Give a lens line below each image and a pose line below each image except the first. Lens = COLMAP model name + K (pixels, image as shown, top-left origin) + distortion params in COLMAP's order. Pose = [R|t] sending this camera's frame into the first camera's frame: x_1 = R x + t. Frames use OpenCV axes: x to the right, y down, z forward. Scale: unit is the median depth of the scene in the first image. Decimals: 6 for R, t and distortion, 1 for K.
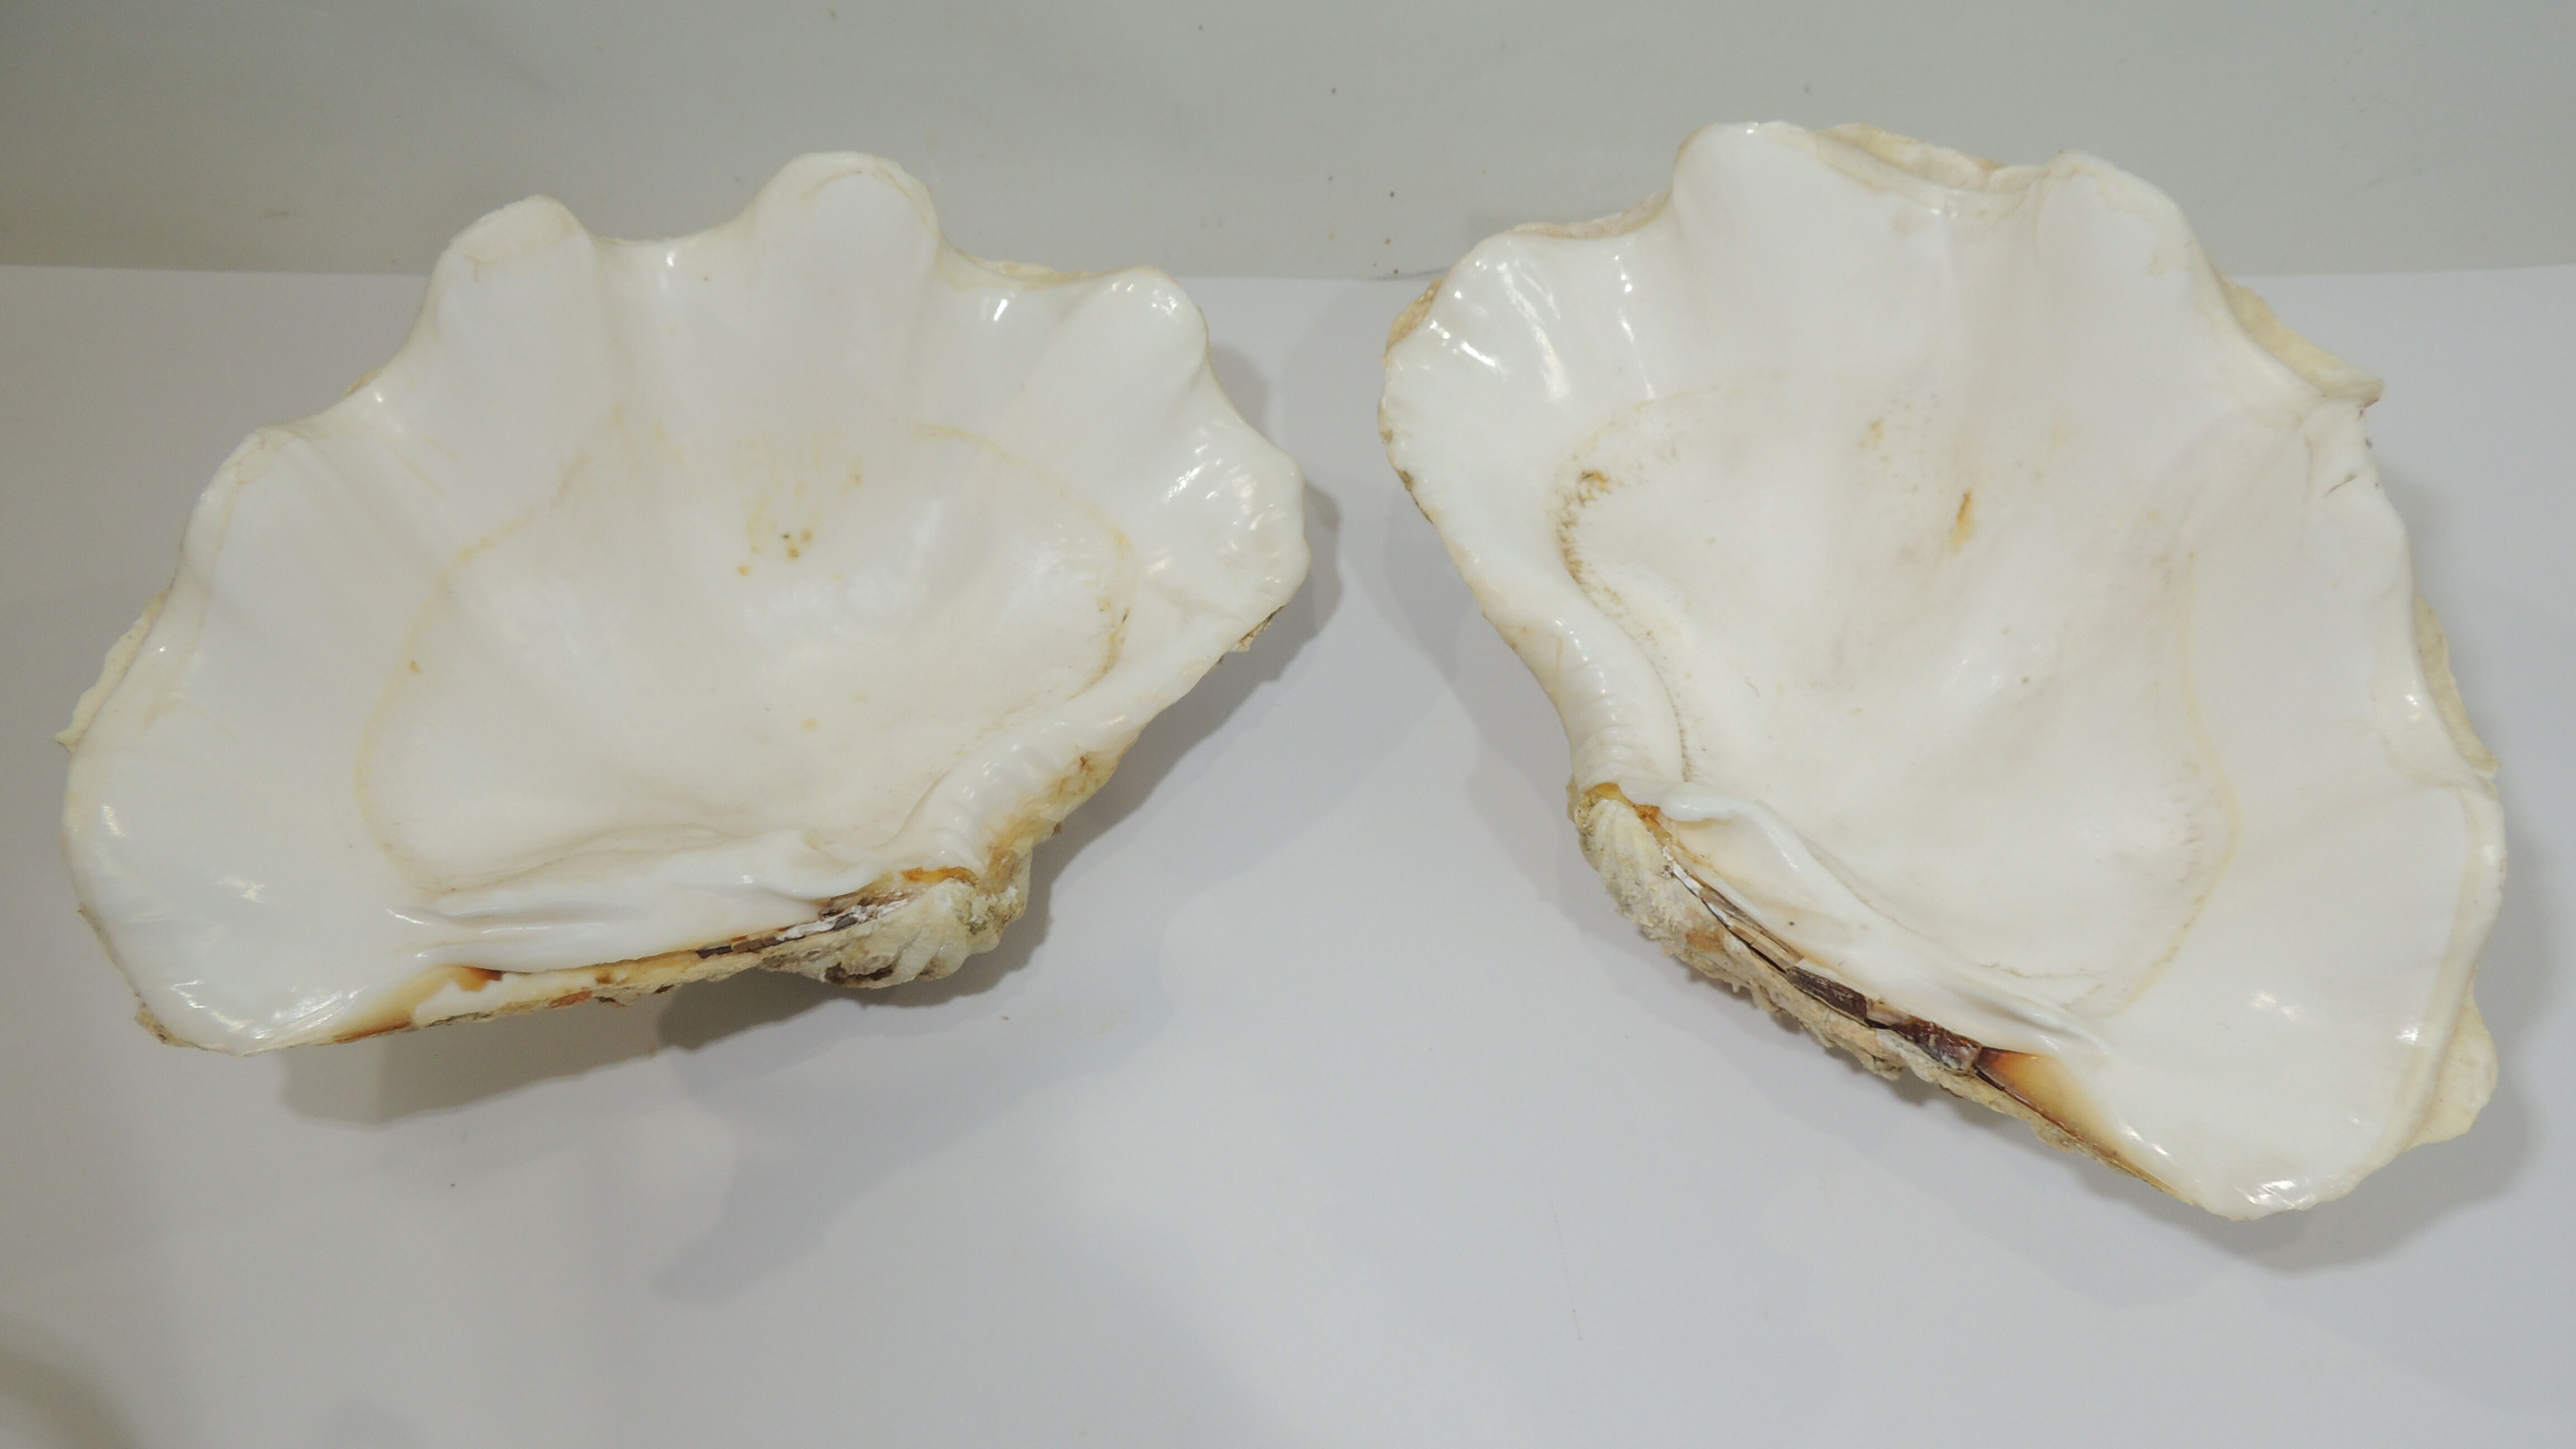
lens RADIAL K [[1864.0, 0, 1290.8], [0, 1864.0, 724.9], [0, 0, 1]] dist [-0.003939, -0.001730]
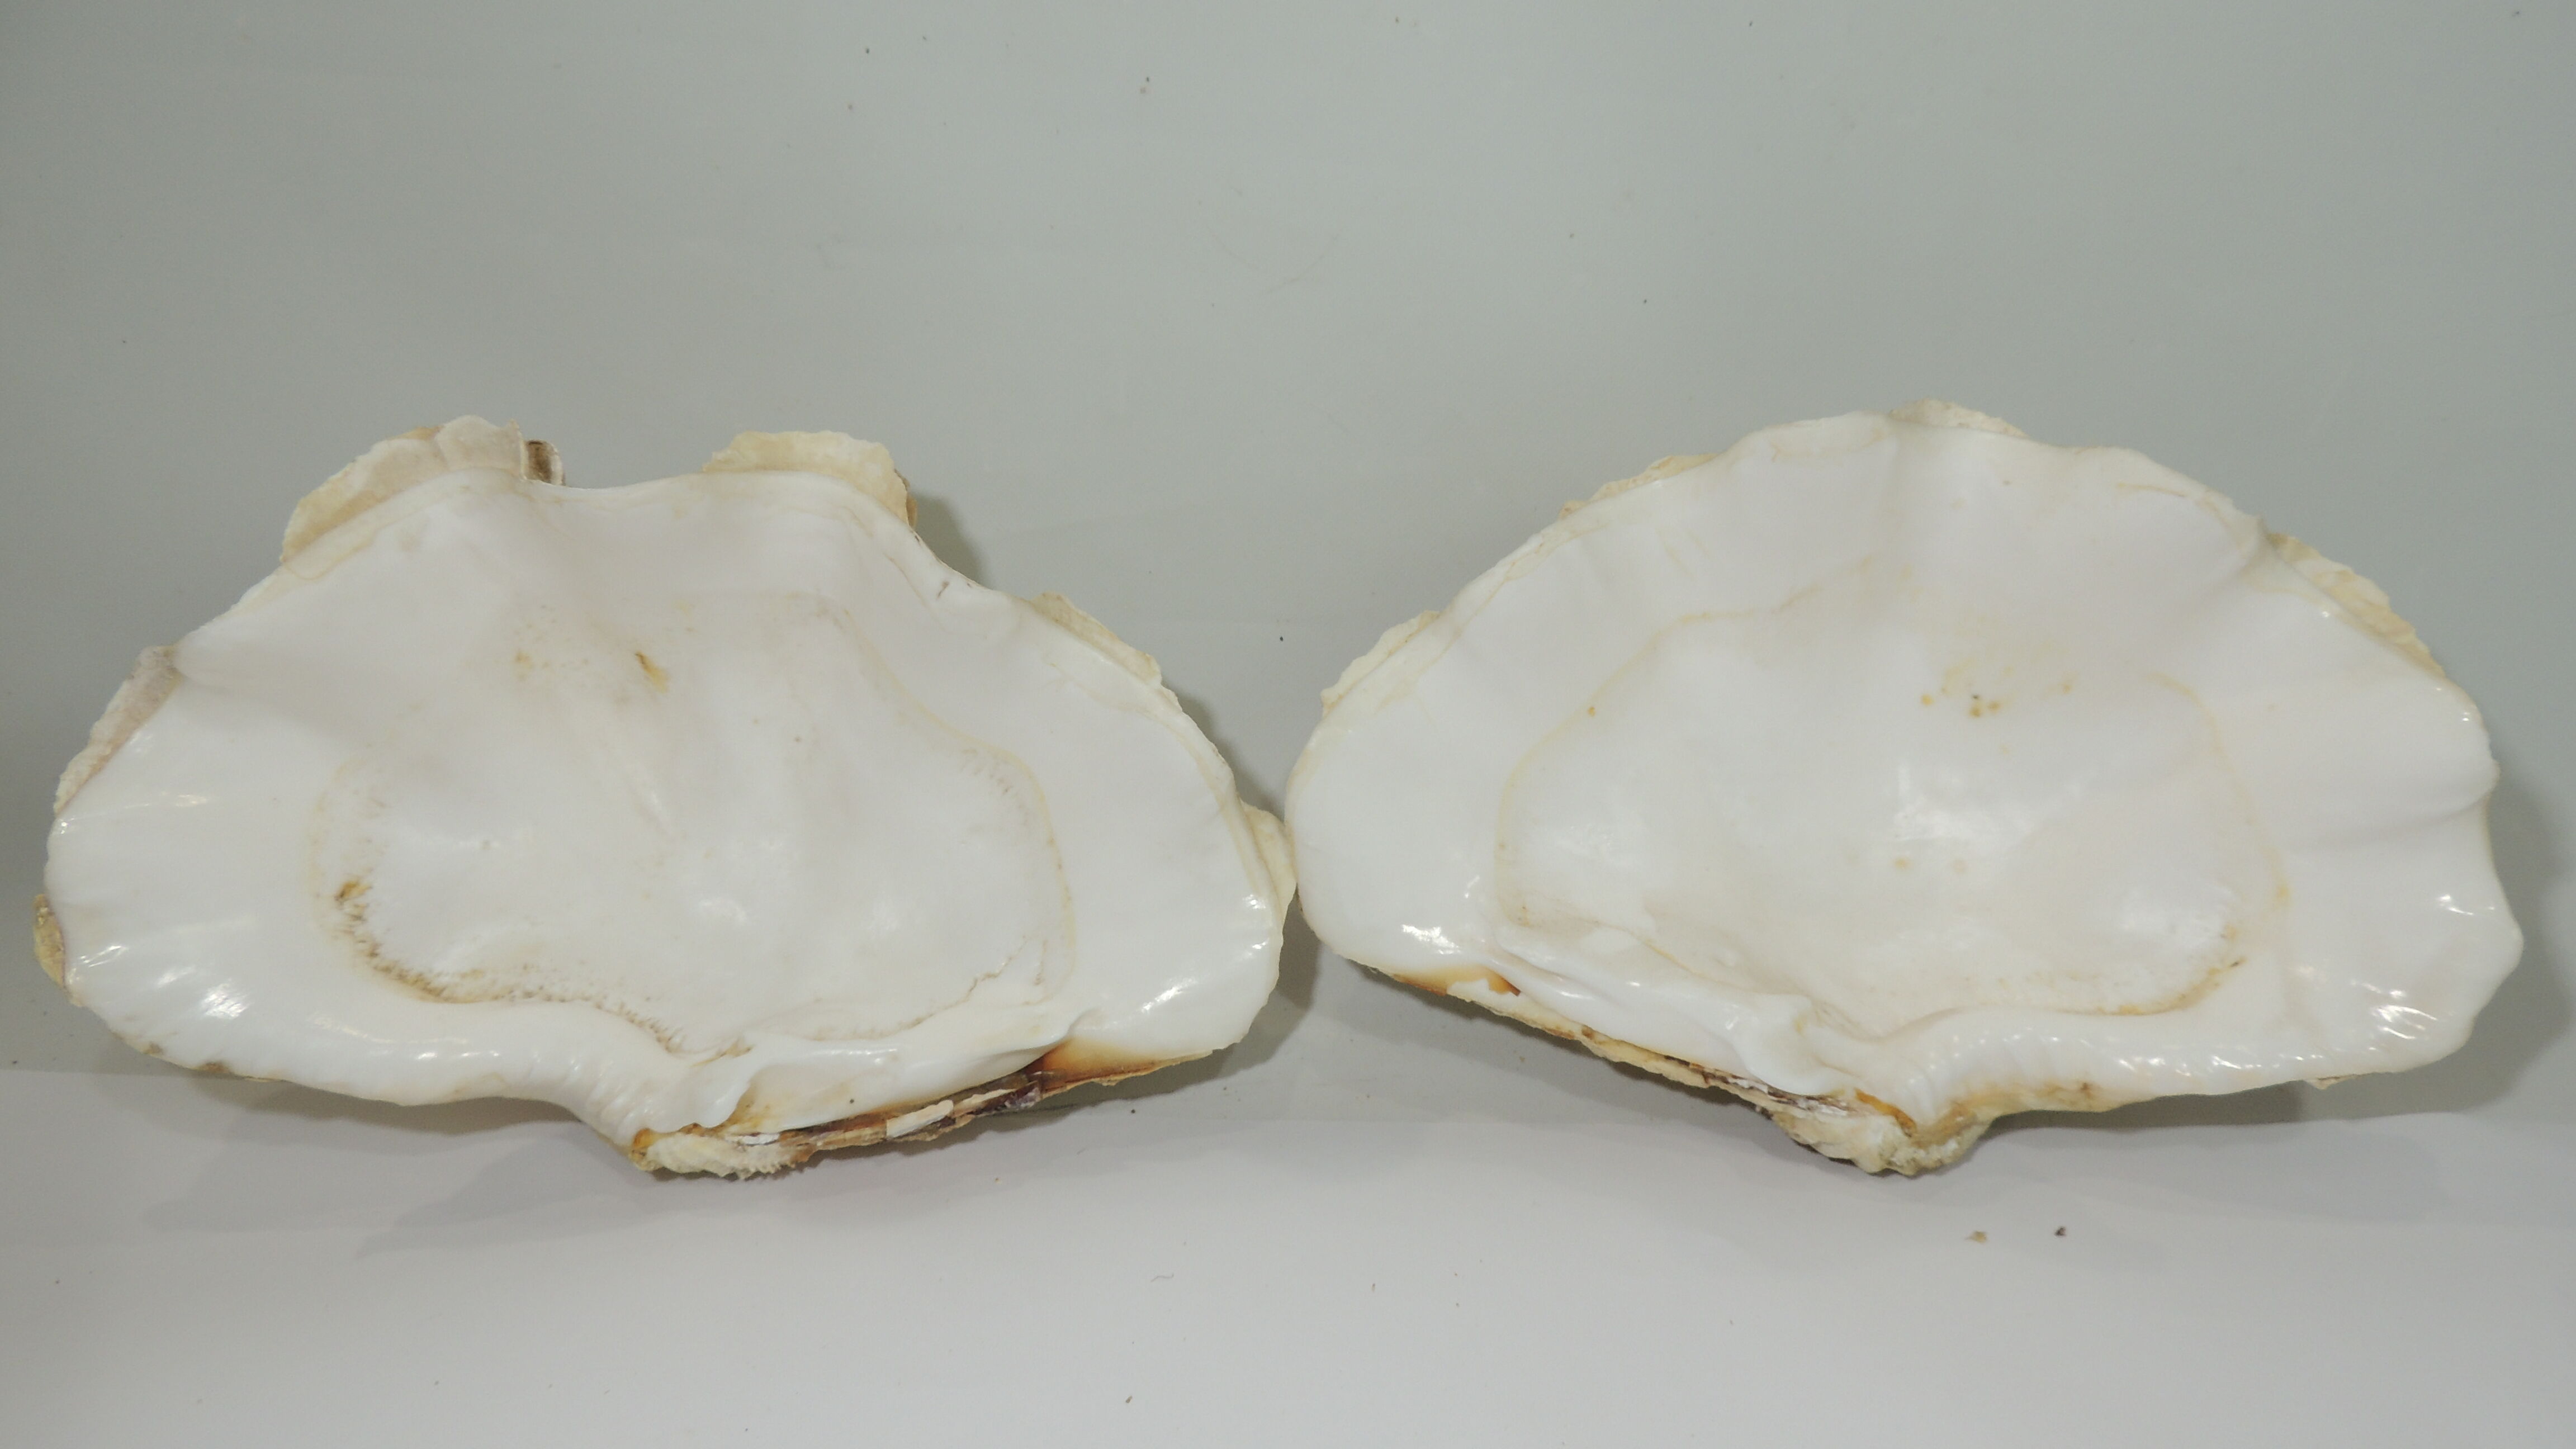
lens RADIAL K [[1864.0, 0, 1287.5], [0, 1864.0, 726.0], [0, 0, 1]] dist [-0.003939, -0.001730]
pose [[0.538509, -0.752153, 0.379835, 0.129340], [0.524300, 0.651986, 0.547745, -0.486889], [-0.659635, -0.095818, 0.745453, -0.038327]]
